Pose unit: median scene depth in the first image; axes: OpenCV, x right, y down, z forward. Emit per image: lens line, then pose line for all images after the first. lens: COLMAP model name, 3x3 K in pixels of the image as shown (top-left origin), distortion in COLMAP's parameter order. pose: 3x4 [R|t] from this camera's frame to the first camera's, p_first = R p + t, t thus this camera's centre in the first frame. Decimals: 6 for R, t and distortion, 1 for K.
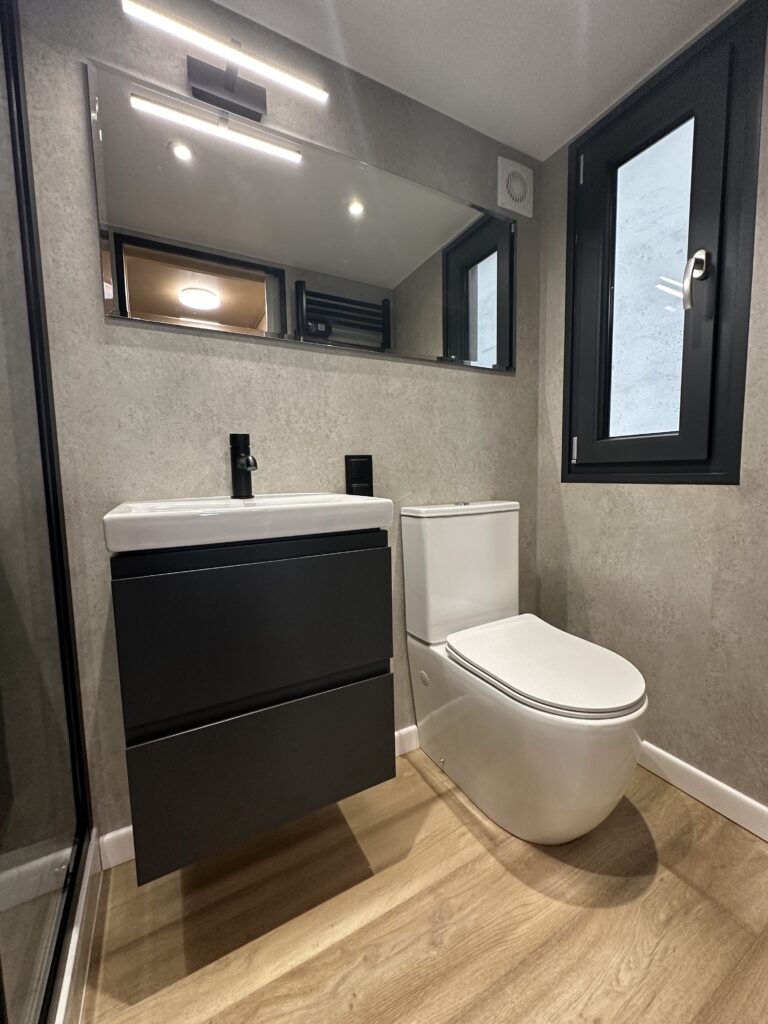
lens RADIAL K [[407.0, 0, 382.6], [0, 407.0, 510.2], [0, 0, 1]] dist [0.000080, 0.000168]
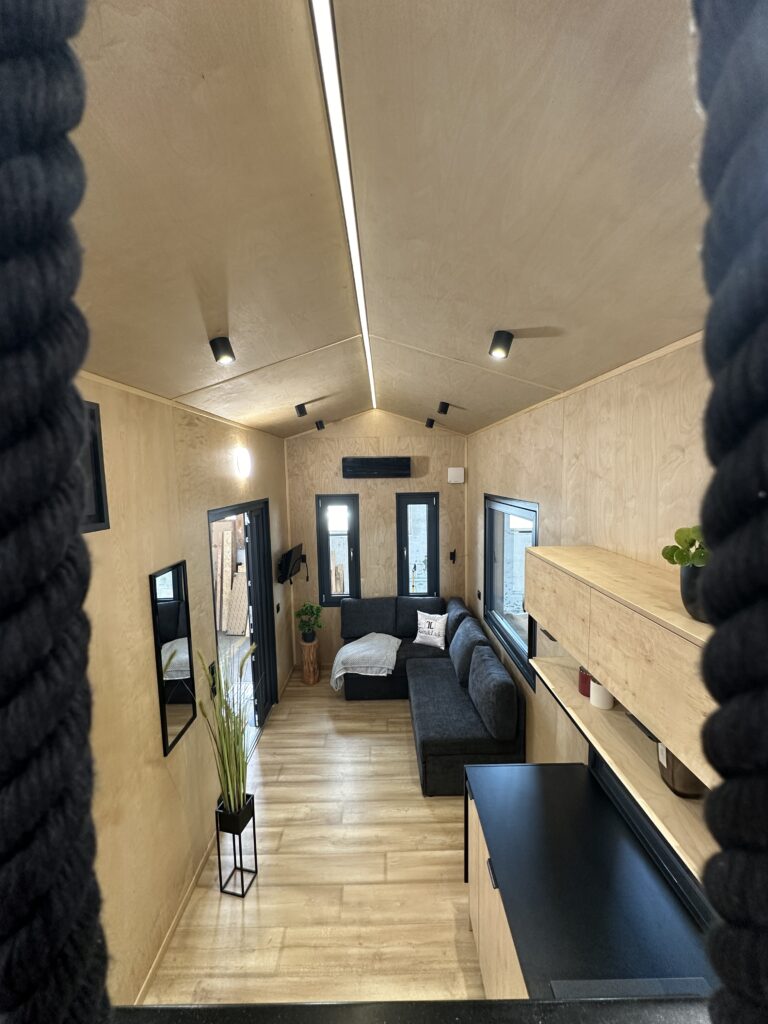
lens RADIAL K [[407.0, 0, 382.2], [0, 407.0, 512.6], [0, 0, 1]] dist [0.000080, 0.000168]
pose [[-0.879250, -0.010691, 0.476241, -1.061043], [0.076776, 0.983497, 0.163825, -2.003155], [-0.470134, 0.180607, -0.863919, 3.360764]]
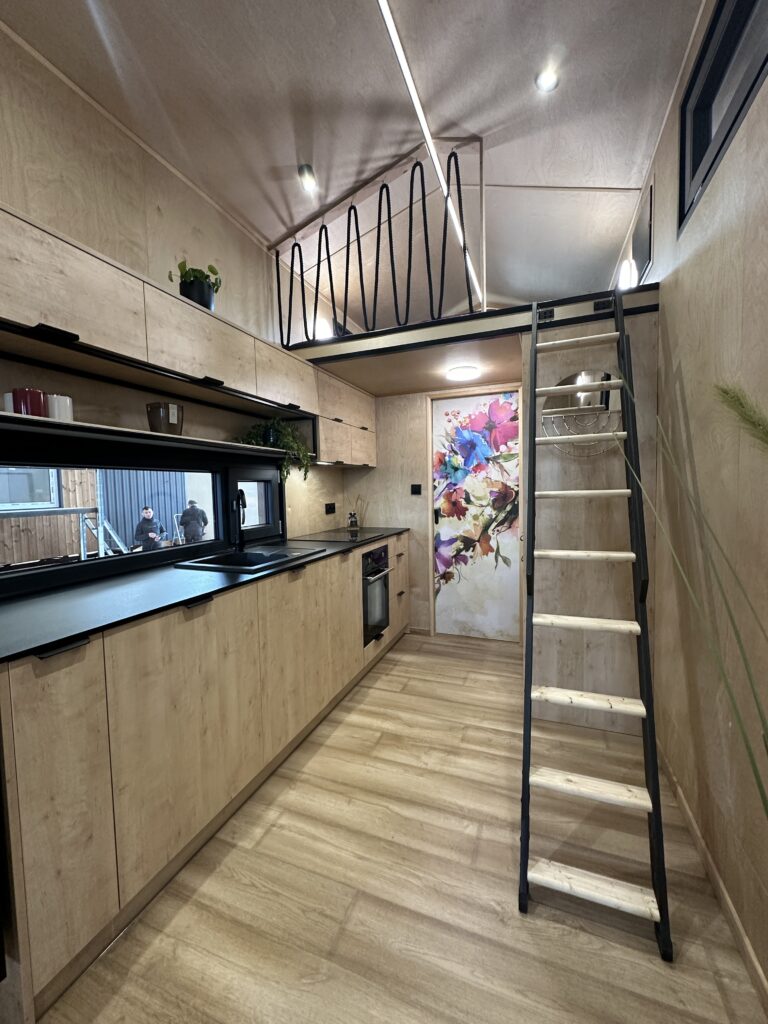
lens RADIAL K [[407.0, 0, 379.7], [0, 407.0, 514.5], [0, 0, 1]] dist [0.000080, 0.000168]
pose [[0.641513, 0.050197, -0.765468, 2.568498], [-0.068125, 0.997642, 0.008329, -0.360441], [0.764081, 0.046805, 0.643420, -0.526571]]
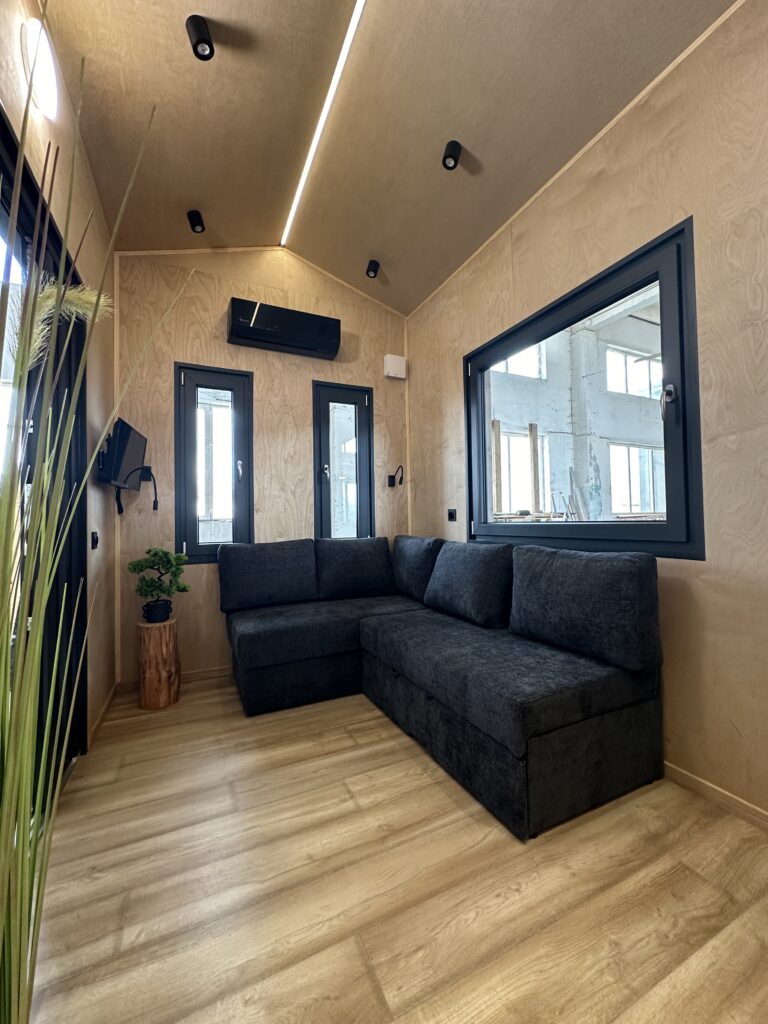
lens RADIAL K [[407.0, 0, 382.1], [0, 407.0, 512.2], [0, 0, 1]] dist [0.000080, 0.000168]
pose [[-0.997911, 0.034902, 0.054359, 0.683962], [0.038371, 0.997203, 0.064135, -0.338019], [-0.051968, 0.066087, -0.996460, 2.064596]]
